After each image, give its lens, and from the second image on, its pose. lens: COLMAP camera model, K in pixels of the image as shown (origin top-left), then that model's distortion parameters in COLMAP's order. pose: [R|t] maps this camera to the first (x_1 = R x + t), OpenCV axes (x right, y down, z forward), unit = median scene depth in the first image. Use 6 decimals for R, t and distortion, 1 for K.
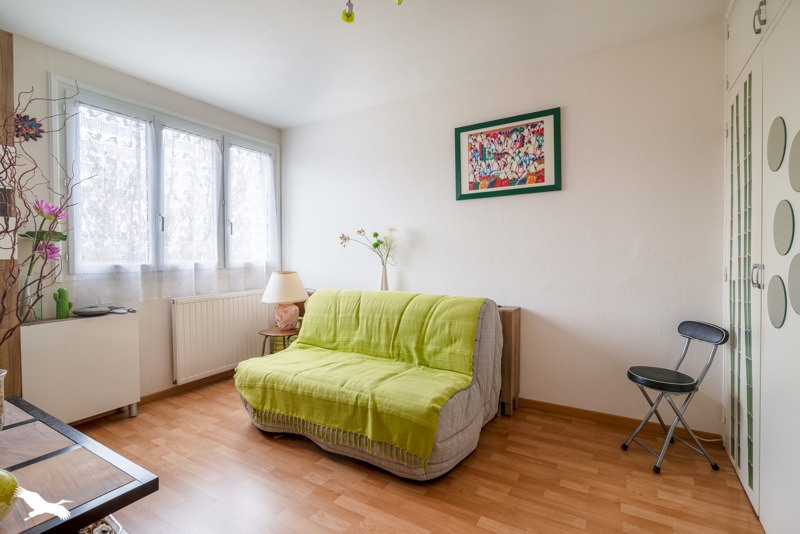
lens RADIAL K [[370.2, 0, 400.7], [0, 370.2, 262.8], [0, 0, 1]] dist [-0.001321, 0.000233]
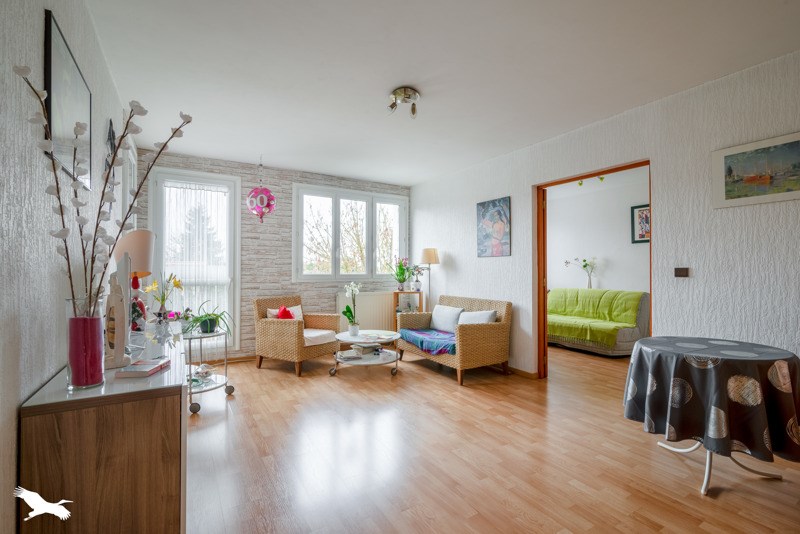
lens RADIAL K [[370.2, 0, 406.8], [0, 370.2, 270.0], [0, 0, 1]] dist [-0.001321, 0.000233]
pose [[0.898013, 0.004250, -0.439949, -0.064401], [-0.012260, 0.999807, -0.015367, 0.017694], [0.439799, 0.019193, 0.897891, -1.476507]]
